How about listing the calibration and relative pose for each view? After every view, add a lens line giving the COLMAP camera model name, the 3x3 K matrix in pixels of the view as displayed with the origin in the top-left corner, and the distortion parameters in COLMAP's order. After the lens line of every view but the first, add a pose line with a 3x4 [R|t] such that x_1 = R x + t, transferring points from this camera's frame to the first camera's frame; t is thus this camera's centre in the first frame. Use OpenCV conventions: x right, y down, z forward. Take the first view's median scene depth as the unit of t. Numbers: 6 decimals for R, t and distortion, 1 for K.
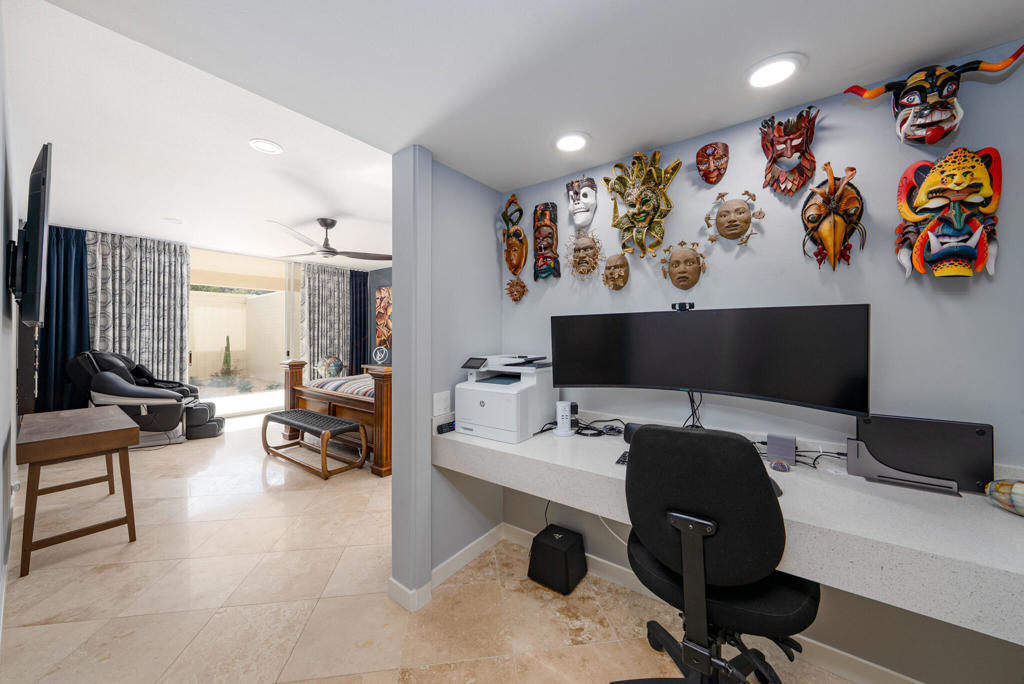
lens RADIAL K [[359.1, 0, 506.3], [0, 359.1, 335.0], [0, 0, 1]] dist [-0.013491, -0.000039]
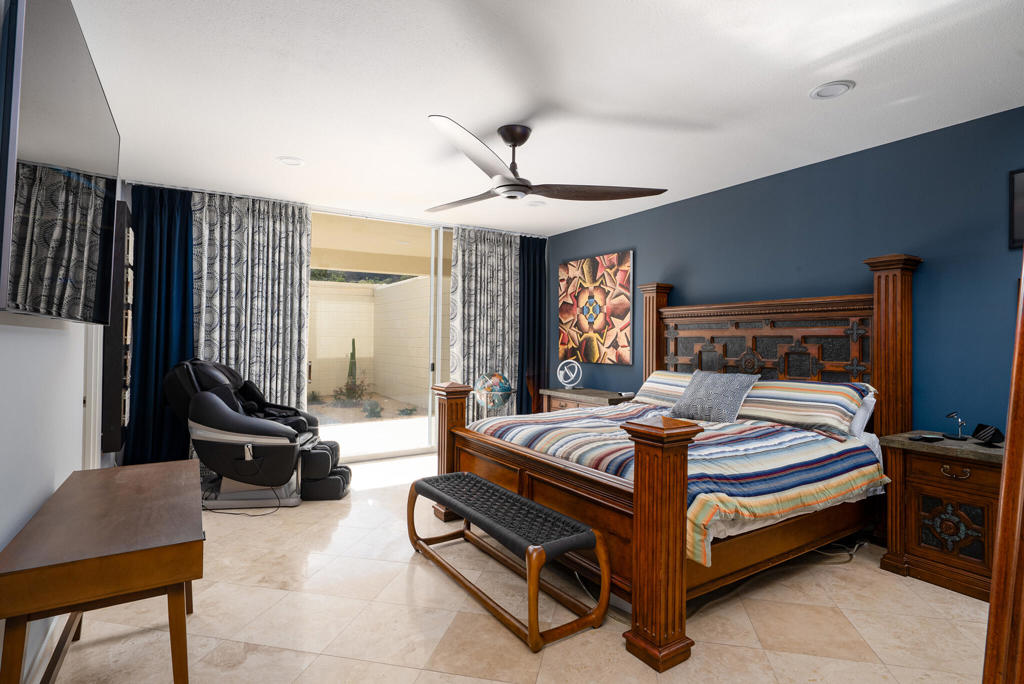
lens RADIAL K [[506.6, 0, 517.0], [0, 506.6, 332.4], [0, 0, 1]] dist [-0.022268, 0.000067]
pose [[0.940208, 0.003747, -0.340581, -0.213830], [-0.008550, 0.999884, -0.012602, -0.002881], [0.340495, 0.014761, 0.940131, 0.258170]]
